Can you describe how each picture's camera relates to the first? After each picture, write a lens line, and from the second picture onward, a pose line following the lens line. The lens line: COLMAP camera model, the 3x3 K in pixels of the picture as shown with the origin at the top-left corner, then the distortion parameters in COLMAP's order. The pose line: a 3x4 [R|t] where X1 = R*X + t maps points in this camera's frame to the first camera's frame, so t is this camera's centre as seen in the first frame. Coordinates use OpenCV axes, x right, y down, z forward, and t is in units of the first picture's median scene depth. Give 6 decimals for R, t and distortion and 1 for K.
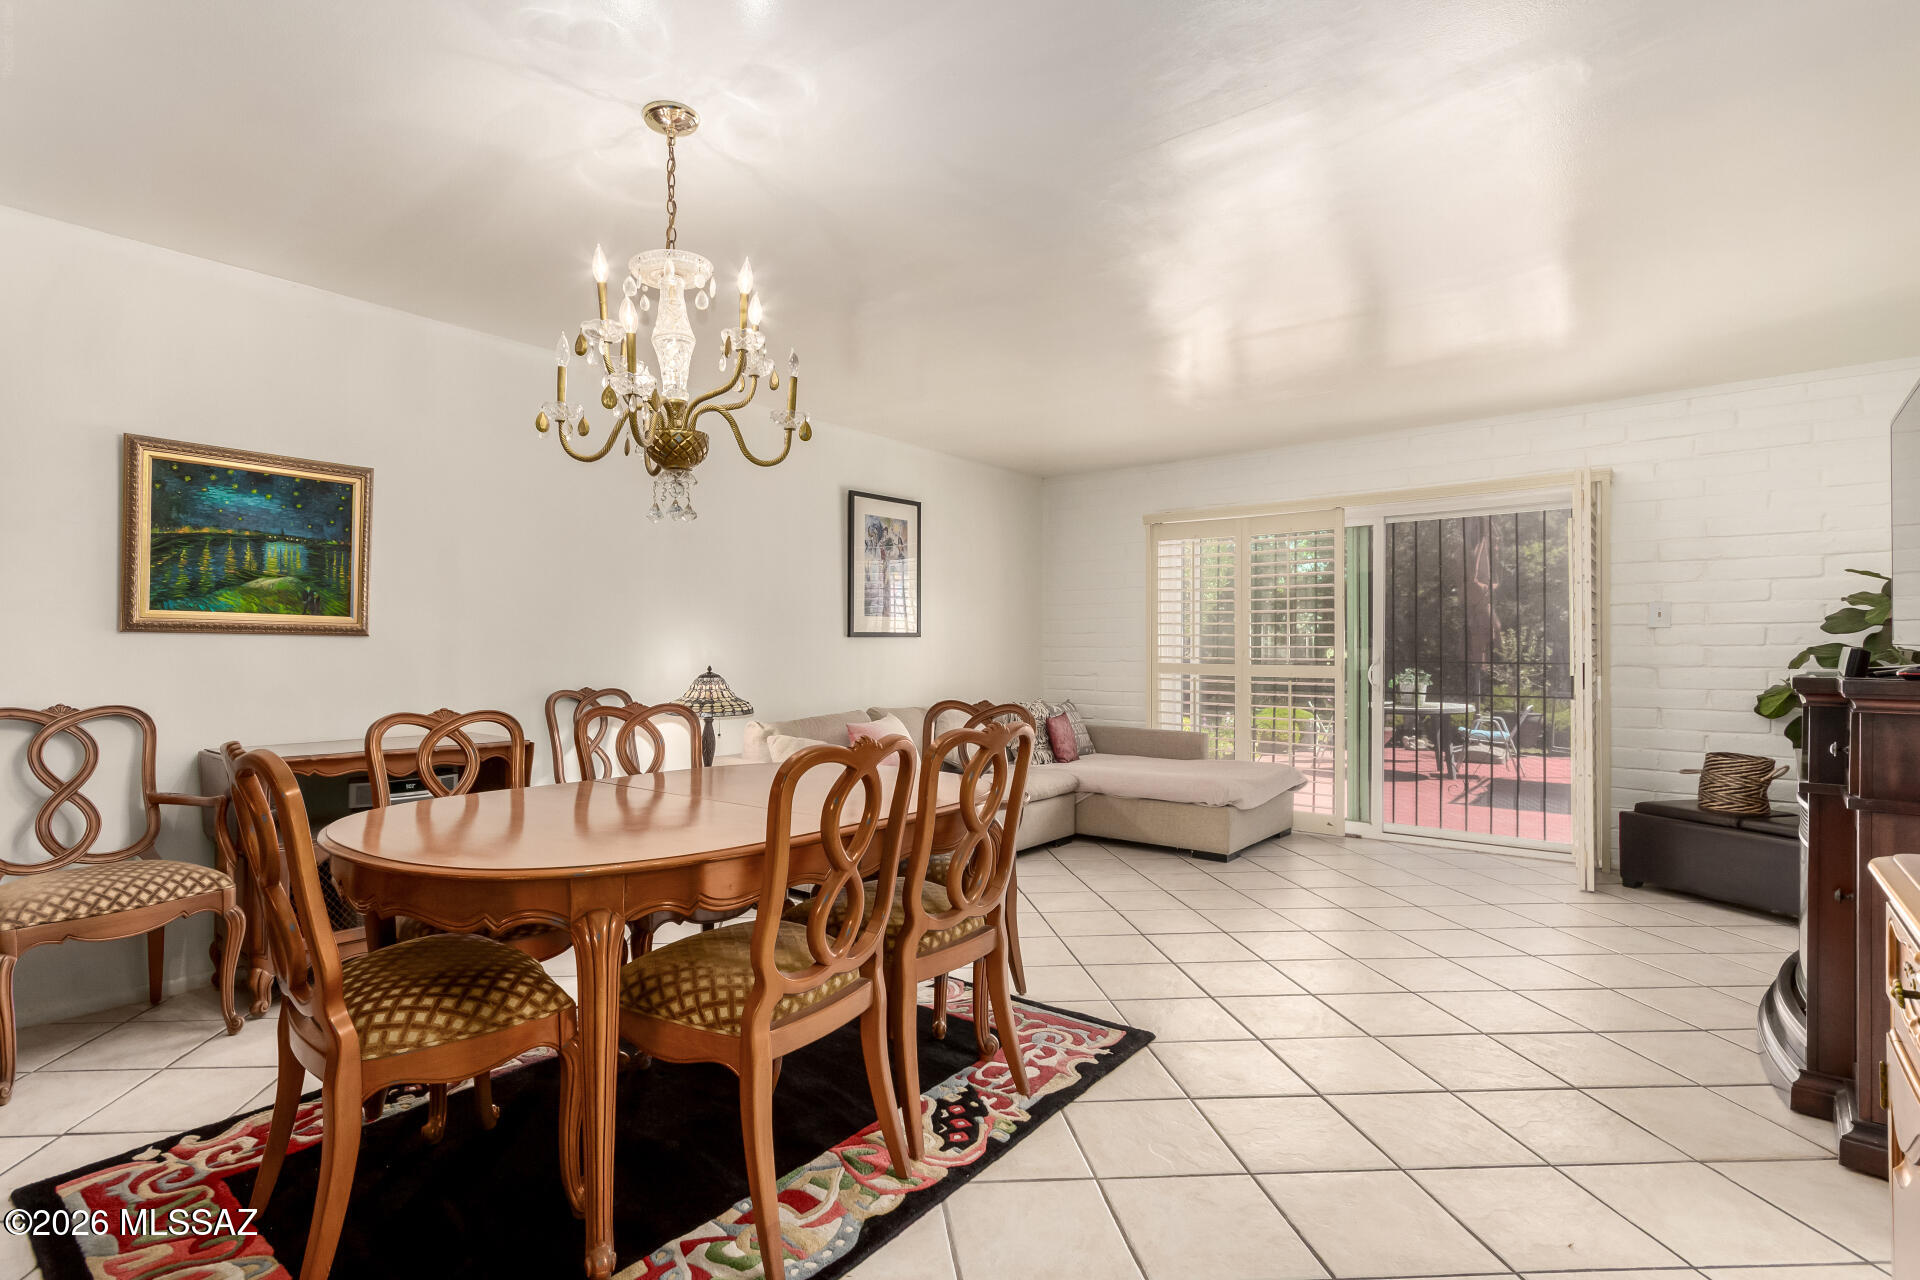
lens RADIAL K [[898.9, 0, 960.5], [0, 898.9, 642.8], [0, 0, 1]] dist [0.001586, -0.000806]
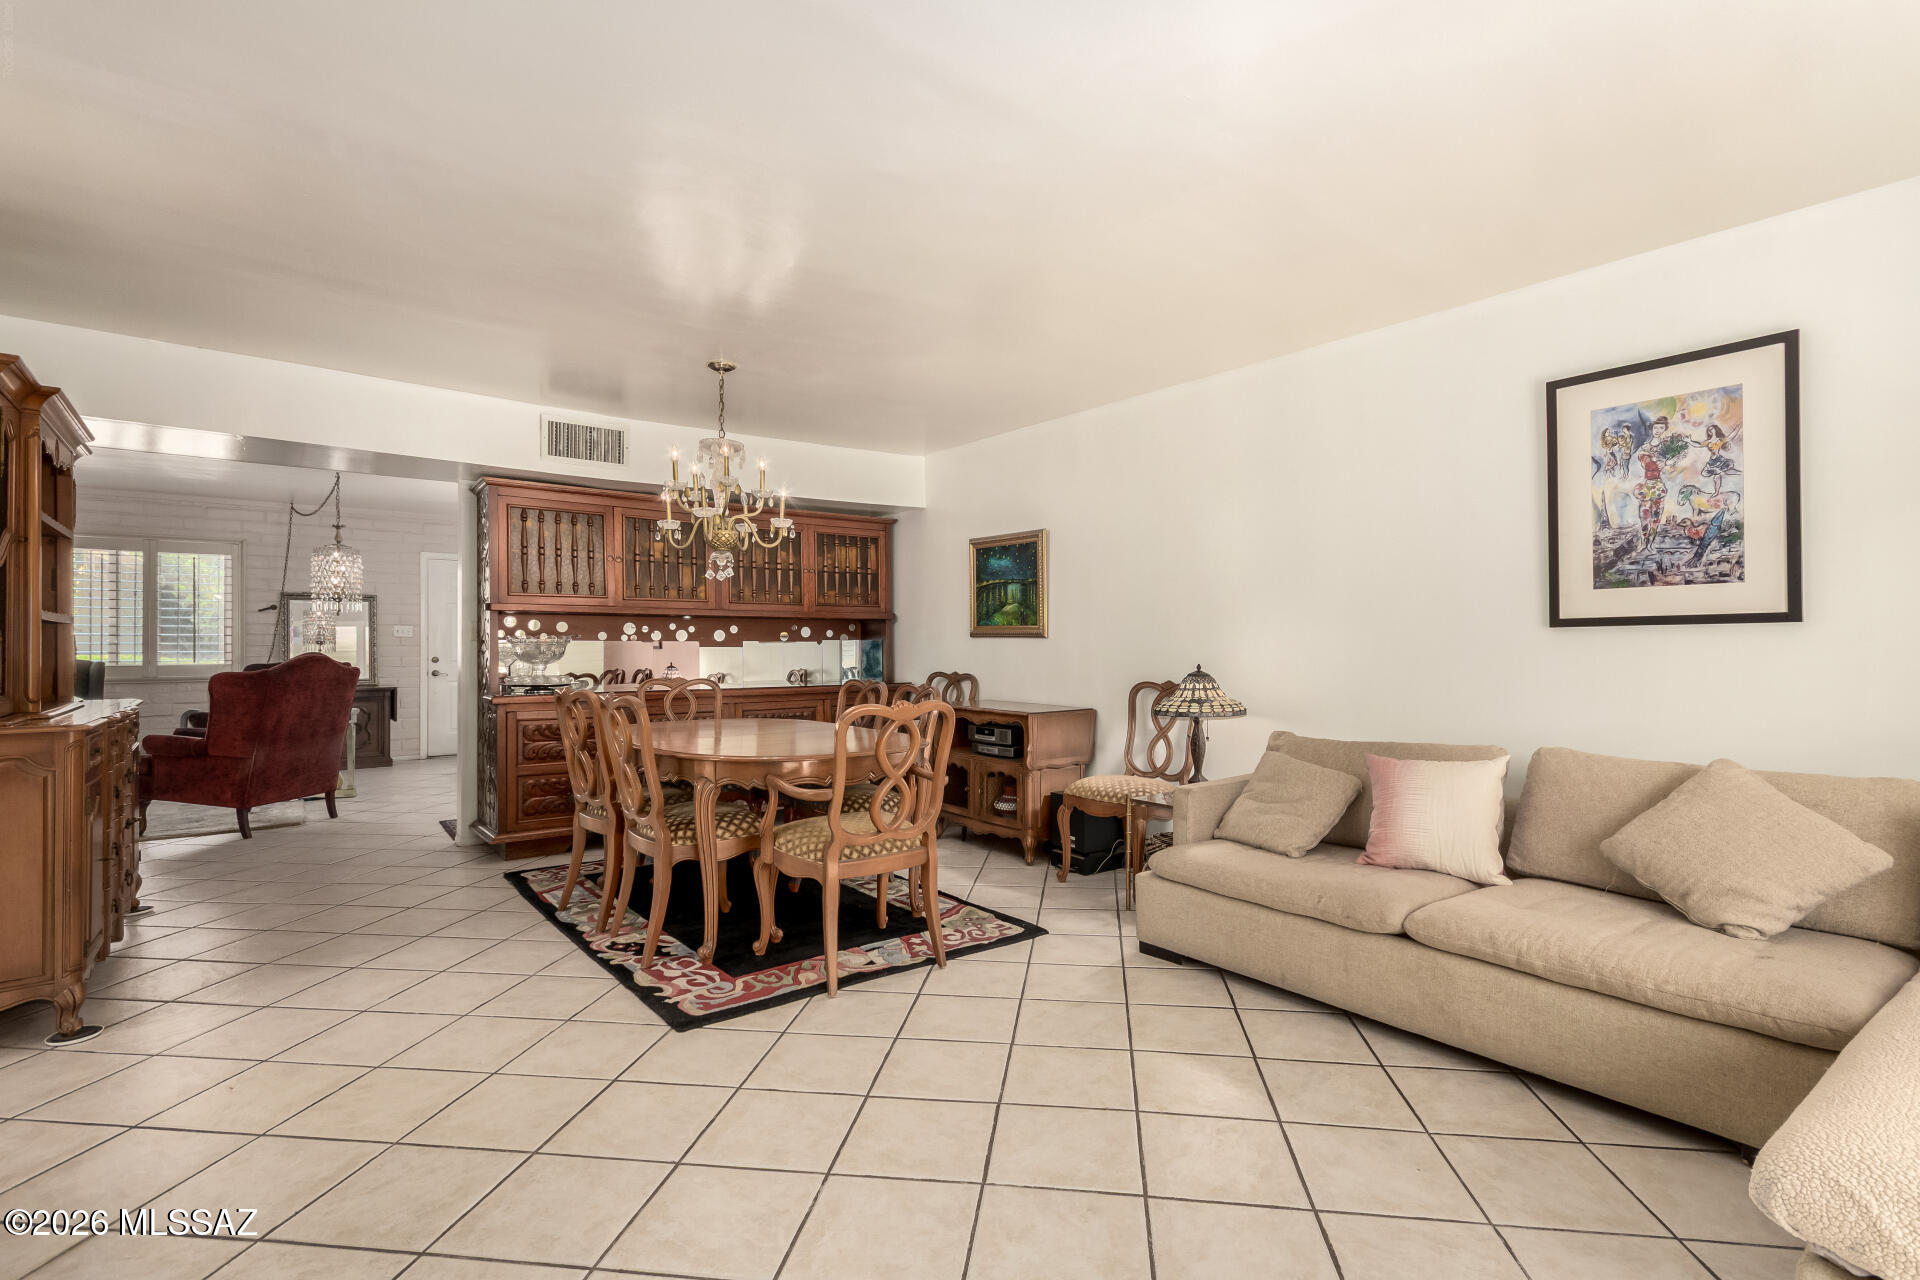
lens RADIAL K [[898.9, 0, 961.1], [0, 898.9, 635.5], [0, 0, 1]] dist [0.001586, -0.000806]
pose [[-0.222050, -0.005206, -0.975021, 0.966407], [0.010660, 0.999913, -0.007766, 0.000215], [0.974977, -0.012118, -0.221976, 1.306301]]
